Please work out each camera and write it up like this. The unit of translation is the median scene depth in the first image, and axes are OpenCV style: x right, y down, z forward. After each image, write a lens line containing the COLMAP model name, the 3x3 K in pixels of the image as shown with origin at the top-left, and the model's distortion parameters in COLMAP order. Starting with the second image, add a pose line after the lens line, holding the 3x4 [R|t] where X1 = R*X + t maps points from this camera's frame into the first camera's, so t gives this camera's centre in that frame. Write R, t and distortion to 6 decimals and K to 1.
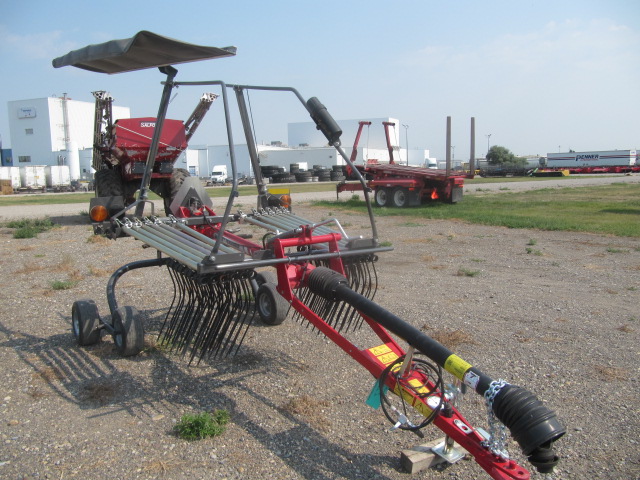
lens RADIAL K [[533.1, 0, 318.6], [0, 533.1, 242.9], [0, 0, 1]] dist [-0.046548, 0.022916]
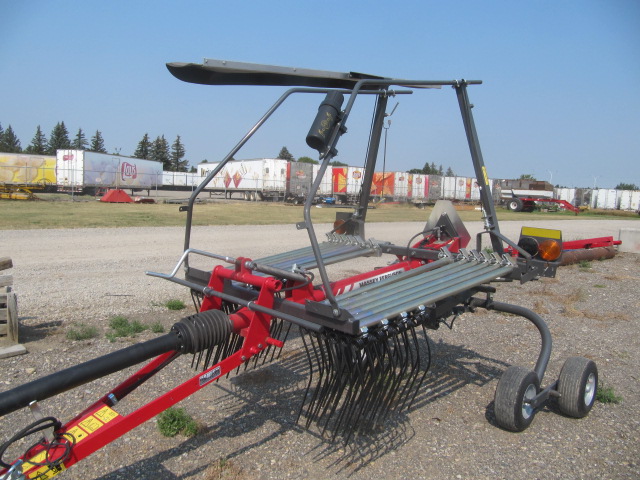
lens RADIAL K [[533.1, 0, 320.7], [0, 533.1, 237.1], [0, 0, 1]] dist [-0.046548, 0.022916]
pose [[0.188163, 0.123425, -0.974352, 0.606177], [-0.175832, 0.980277, 0.090220, -0.123110], [0.966270, 0.154346, 0.206154, 0.738528]]
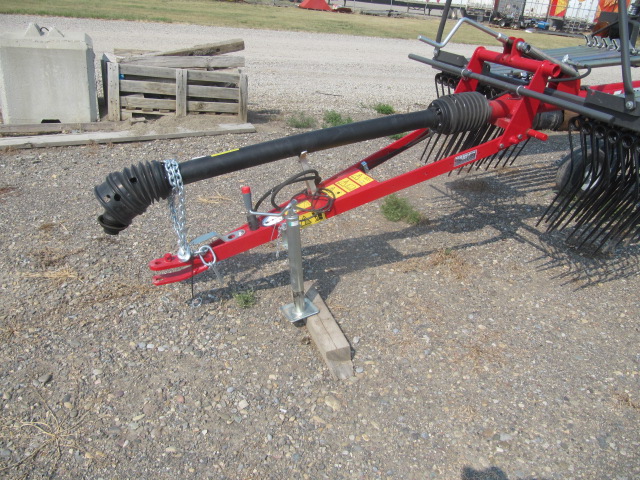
lens RADIAL K [[533.1, 0, 318.6], [0, 533.1, 239.5], [0, 0, 1]] dist [-0.046548, 0.022916]
pose [[-0.161065, 0.430212, -0.888243, 0.595754], [-0.220410, 0.861584, 0.457267, -0.051589], [0.962017, 0.269427, -0.043948, 0.666429]]
